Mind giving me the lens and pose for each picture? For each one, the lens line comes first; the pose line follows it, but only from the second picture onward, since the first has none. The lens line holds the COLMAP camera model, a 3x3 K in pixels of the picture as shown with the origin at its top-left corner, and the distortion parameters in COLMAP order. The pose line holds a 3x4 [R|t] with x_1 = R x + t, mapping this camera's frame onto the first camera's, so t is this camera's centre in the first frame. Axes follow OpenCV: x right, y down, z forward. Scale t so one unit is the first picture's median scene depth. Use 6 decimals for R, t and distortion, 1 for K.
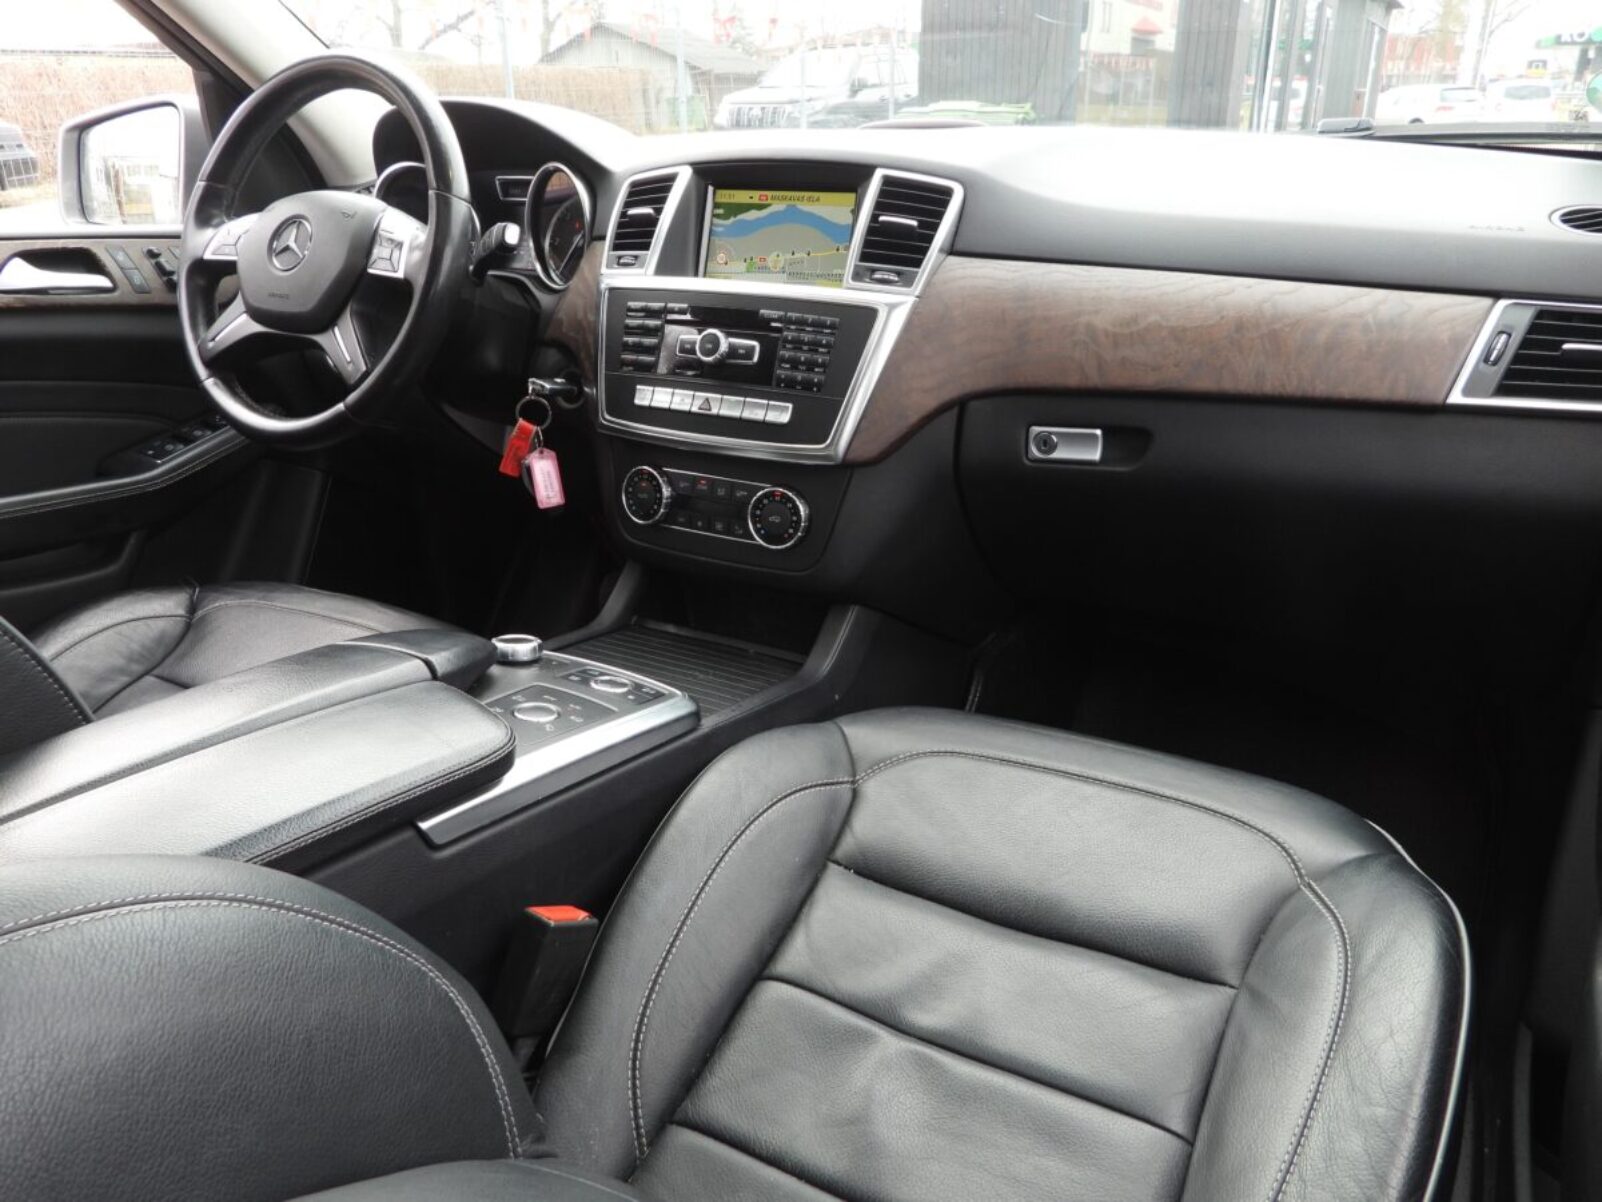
lens RADIAL K [[1151.0, 0, 805.0], [0, 1151.0, 603.7], [0, 0, 1]] dist [-0.008487, 0.003312]
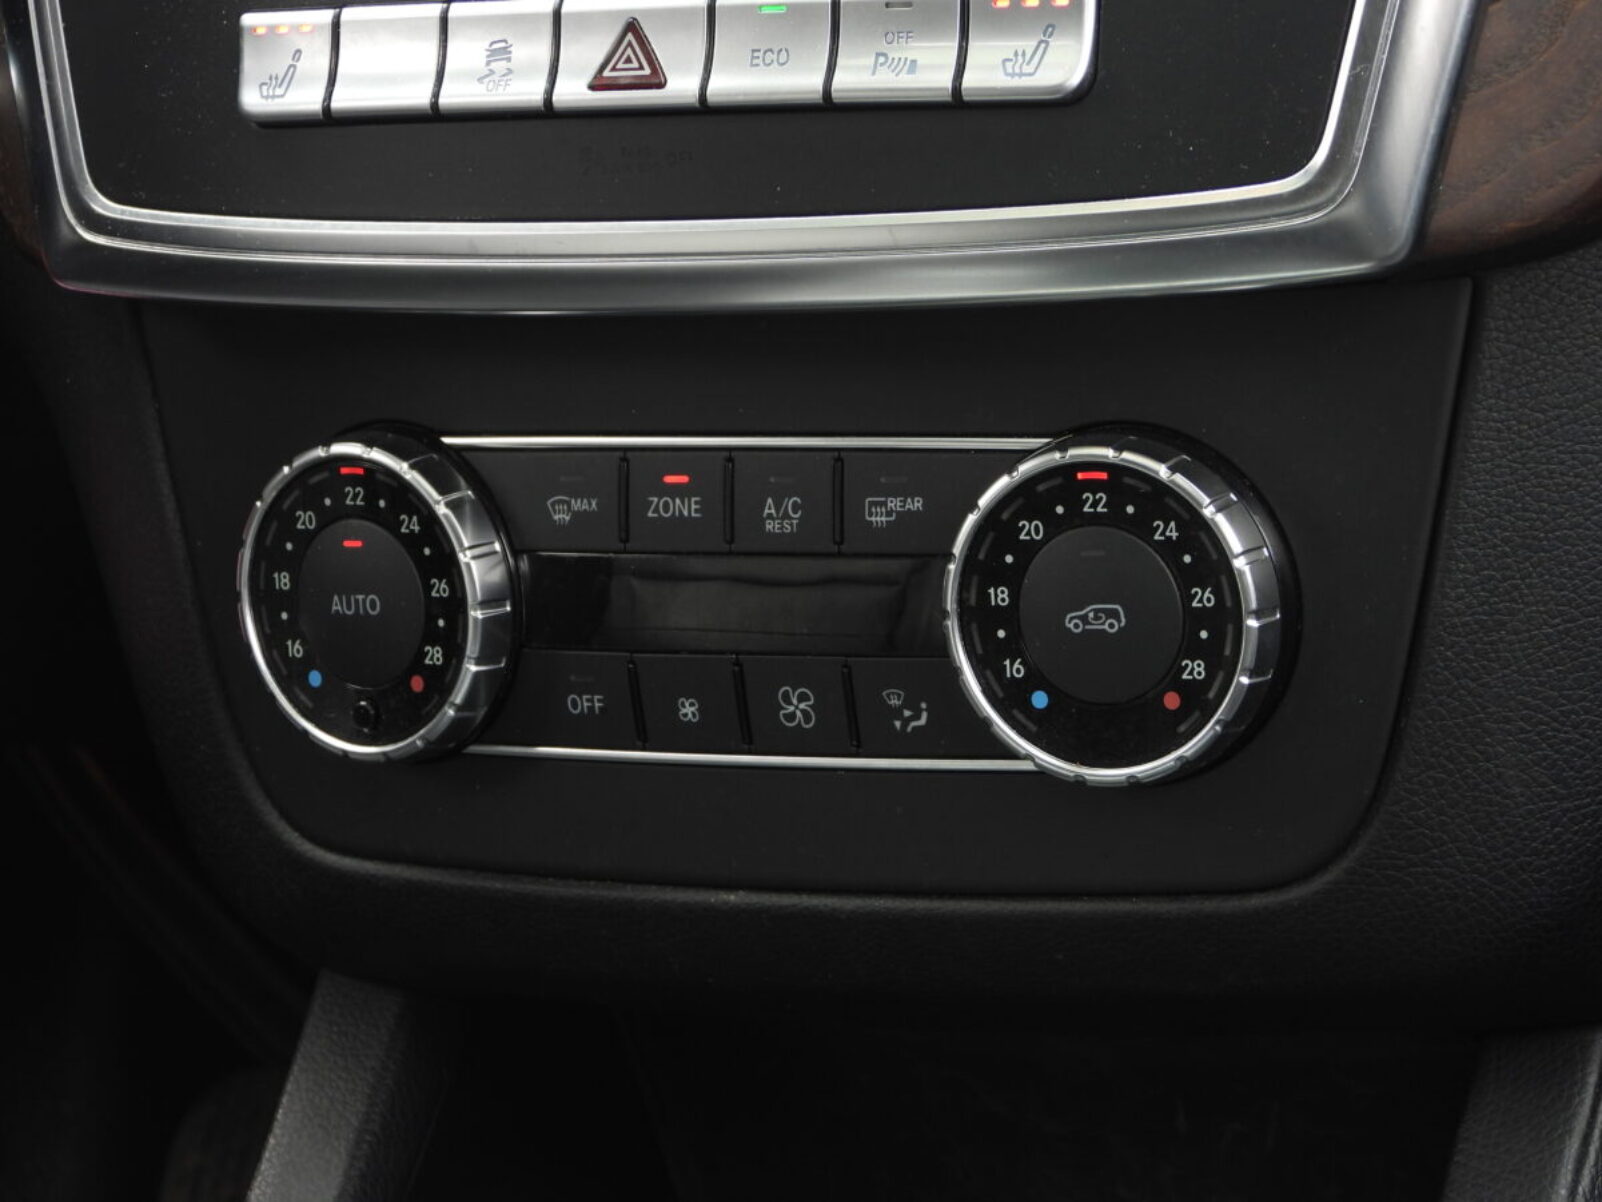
lens RADIAL K [[7314.9, 0, 800.9], [0, 7314.9, 600.7], [0, 0, 1]] dist [-0.193833, 0.000000]
pose [[0.986417, -0.149489, -0.068072, 0.006230], [0.142940, 0.985387, -0.092636, 0.021729], [0.080925, 0.081647, 0.993370, -0.132979]]
